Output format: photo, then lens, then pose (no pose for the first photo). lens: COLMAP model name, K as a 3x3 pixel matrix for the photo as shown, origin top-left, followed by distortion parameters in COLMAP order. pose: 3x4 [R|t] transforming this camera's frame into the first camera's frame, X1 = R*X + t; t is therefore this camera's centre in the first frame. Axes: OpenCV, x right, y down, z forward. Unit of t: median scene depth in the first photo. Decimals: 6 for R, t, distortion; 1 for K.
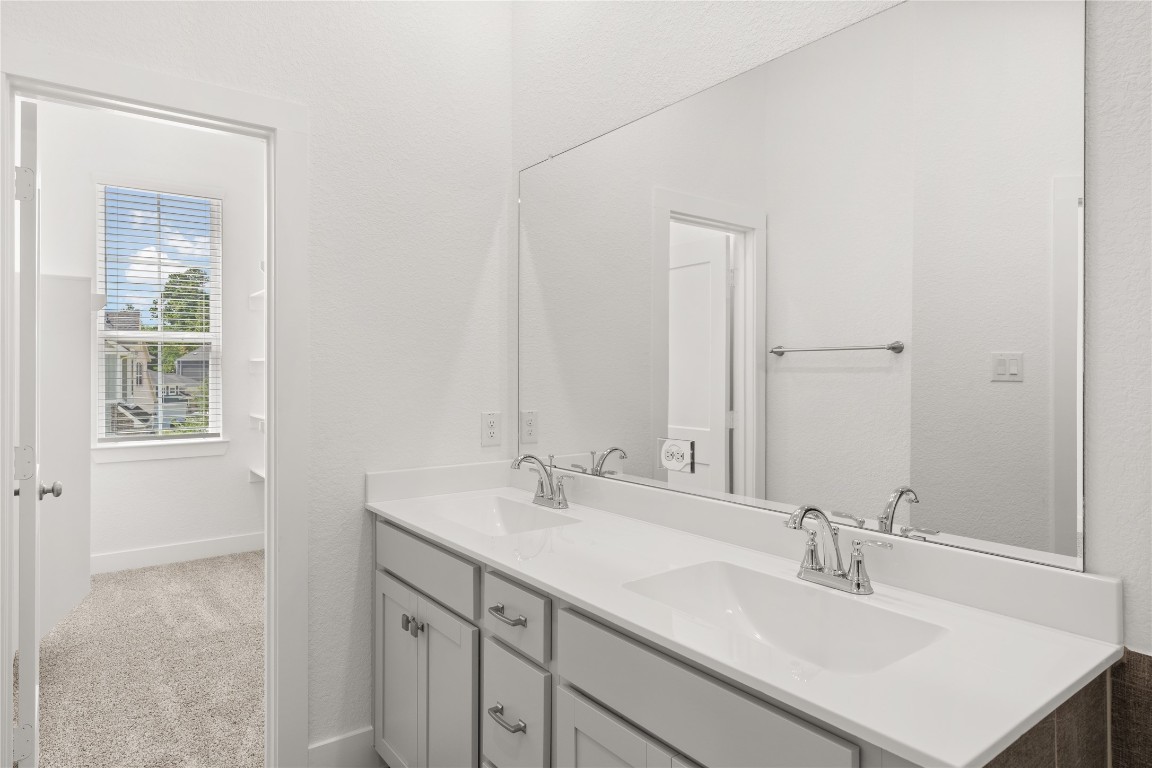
lens RADIAL K [[675.2, 0, 582.2], [0, 675.2, 367.2], [0, 0, 1]] dist [0.004540, 0.000658]
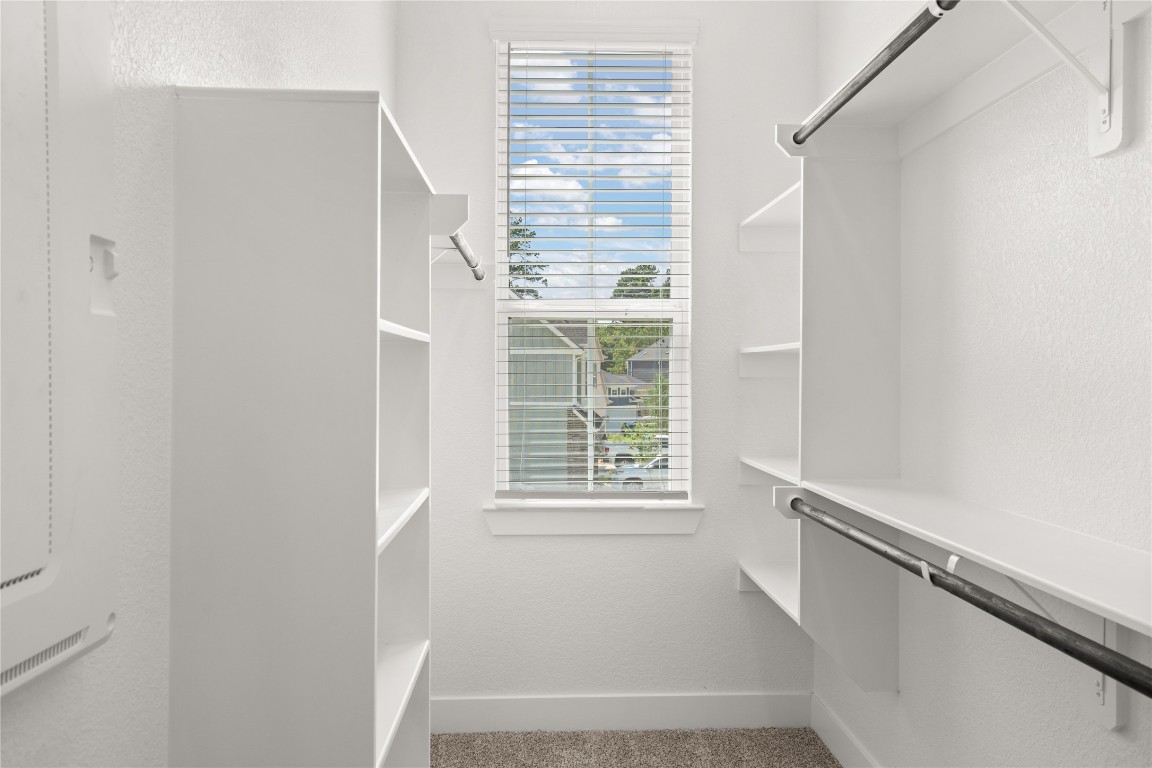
lens RADIAL K [[790.2, 0, 574.0], [0, 790.2, 380.8], [0, 0, 1]] dist [0.003201, 0.000247]
pose [[0.820437, 0.010659, -0.571638, -0.256370], [-0.001392, 0.999860, 0.016646, 0.002073], [0.571736, -0.012861, 0.820337, 0.444960]]
